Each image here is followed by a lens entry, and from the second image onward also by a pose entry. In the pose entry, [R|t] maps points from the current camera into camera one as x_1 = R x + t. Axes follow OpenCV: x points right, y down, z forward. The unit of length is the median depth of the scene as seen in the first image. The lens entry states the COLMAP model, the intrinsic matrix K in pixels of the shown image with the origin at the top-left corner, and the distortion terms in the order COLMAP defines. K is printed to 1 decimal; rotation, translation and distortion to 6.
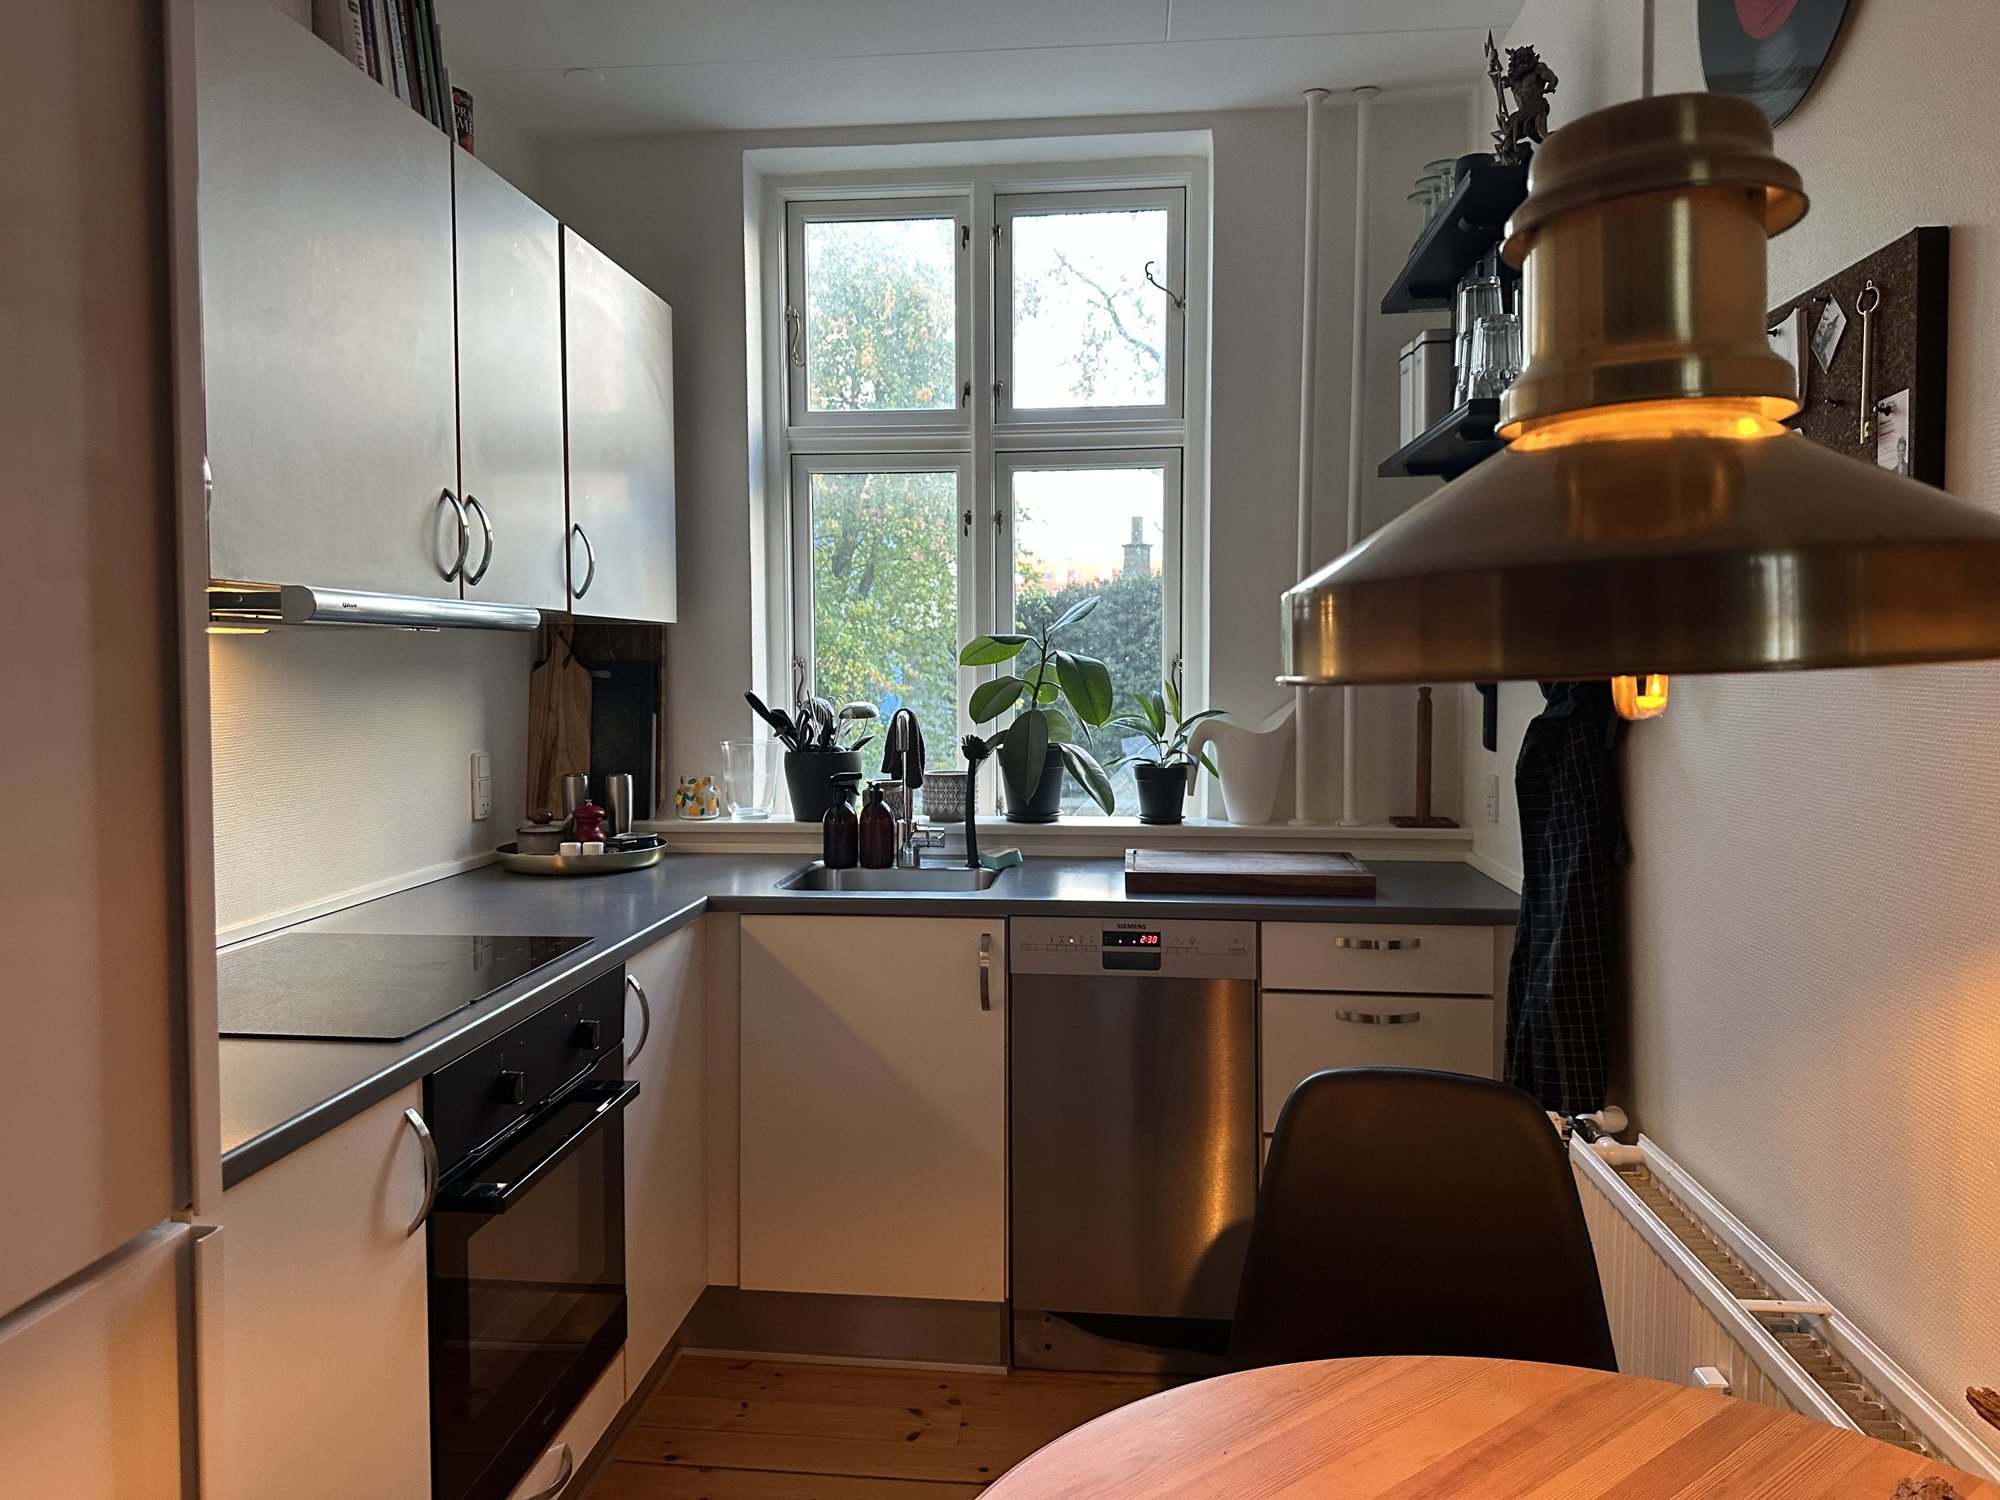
lens RADIAL K [[1407.8, 0, 1010.1], [0, 1407.8, 752.4], [0, 0, 1]] dist [0.060577, -0.070378]
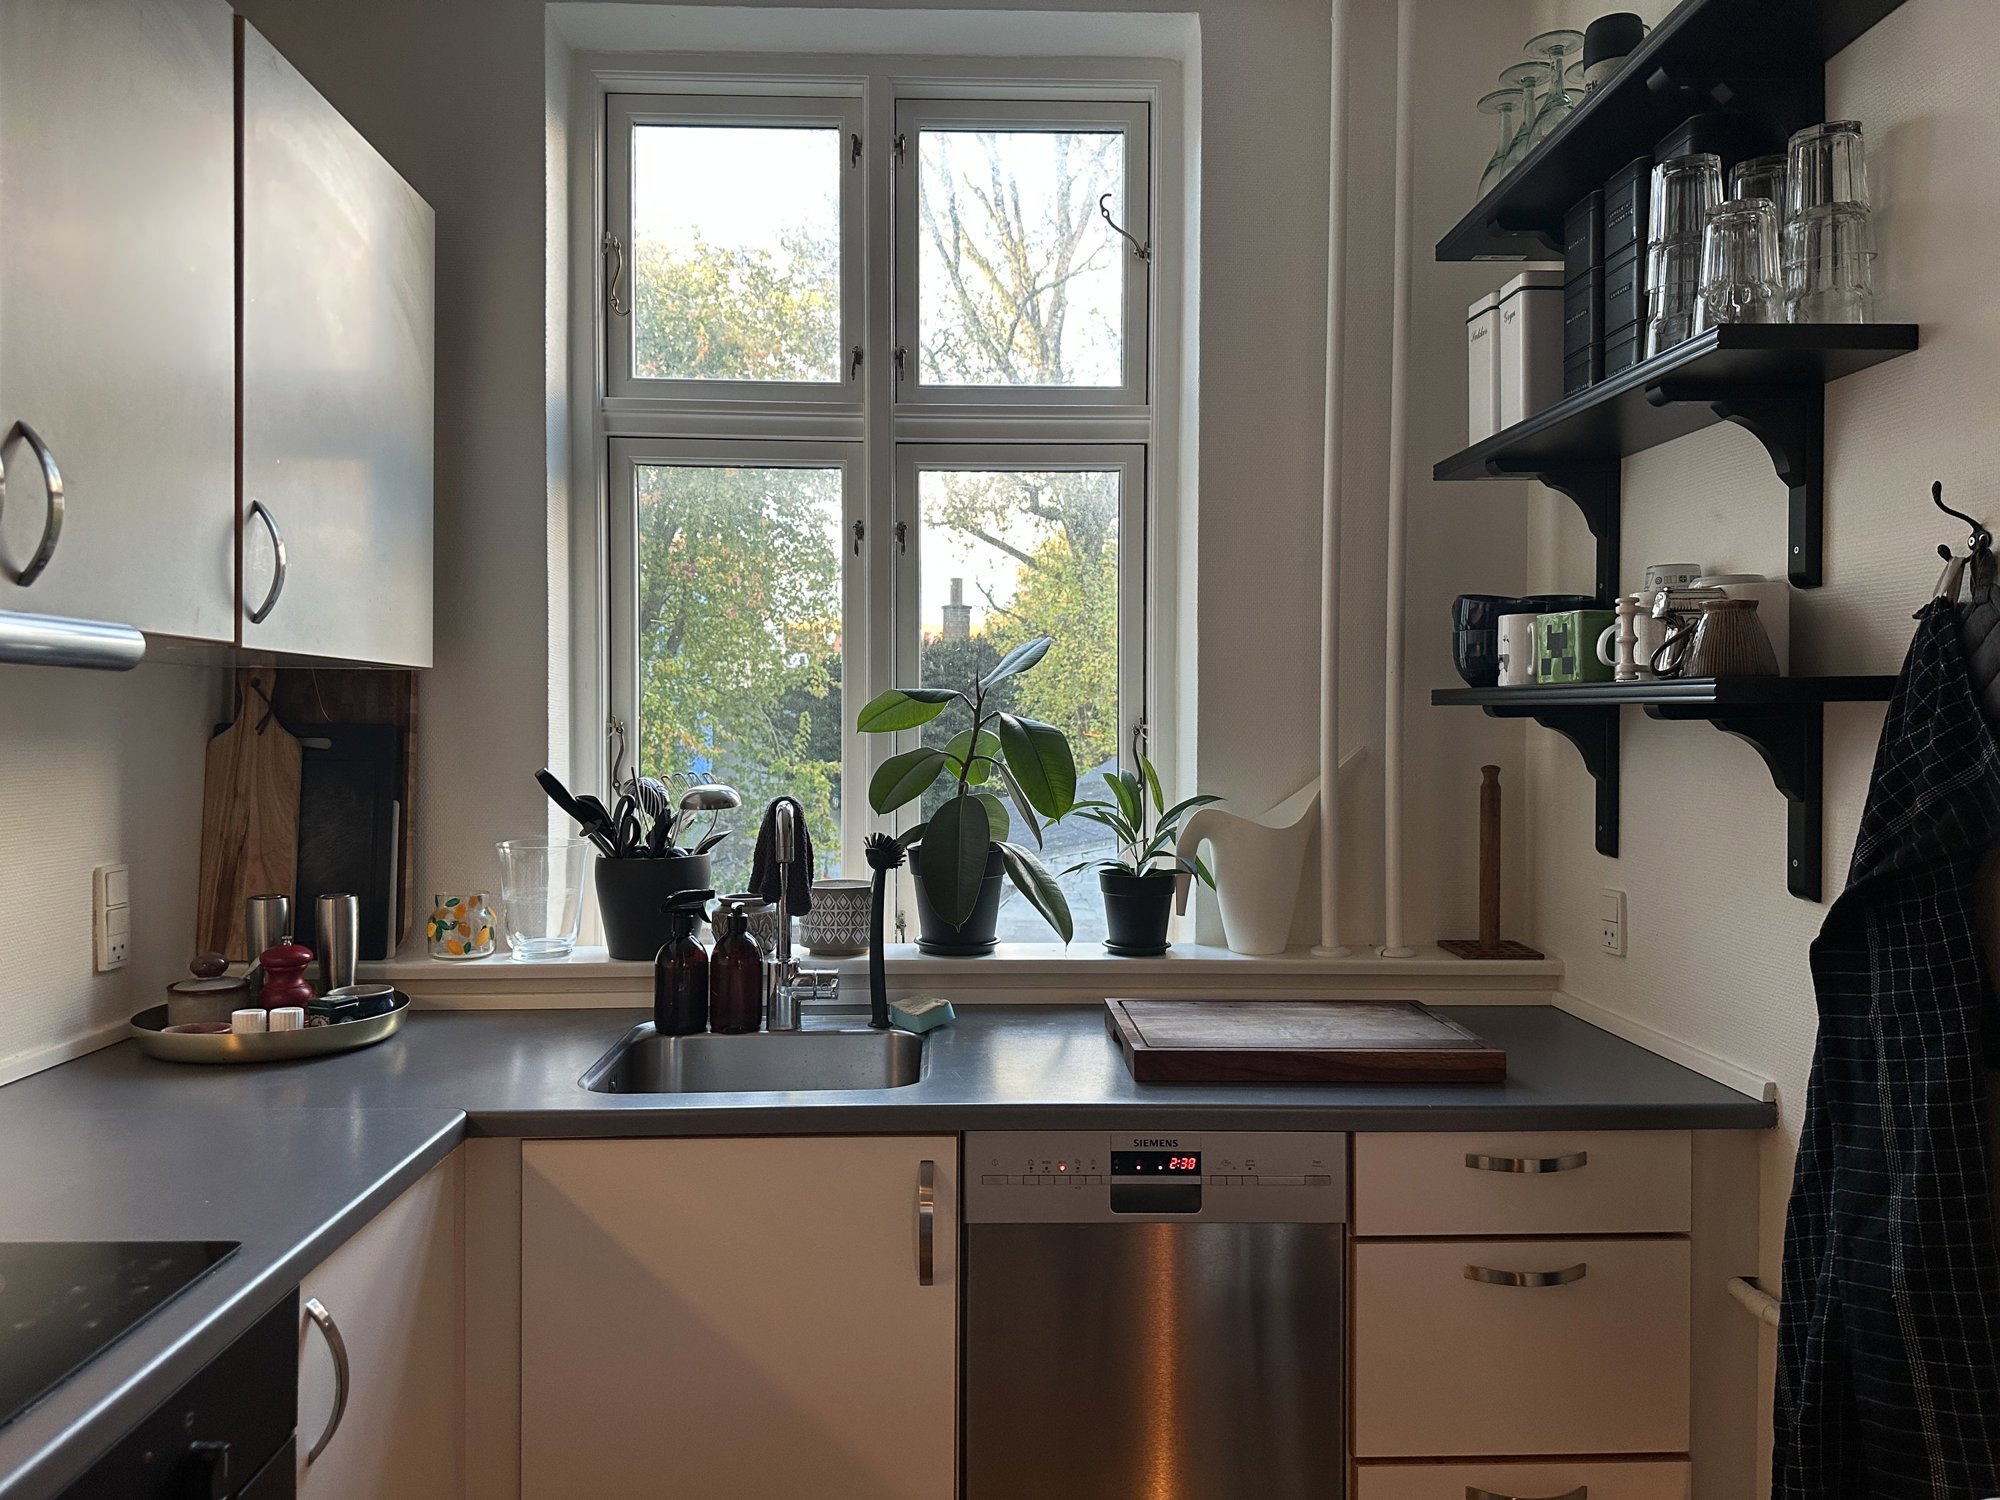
lens RADIAL K [[1407.8, 0, 998.6], [0, 1407.8, 748.8], [0, 0, 1]] dist [0.060577, -0.070378]
pose [[0.991922, 0.003549, 0.126797, -0.054962], [0.002320, 0.998933, -0.046115, -0.021437], [-0.126826, 0.046036, 0.990856, 0.299879]]
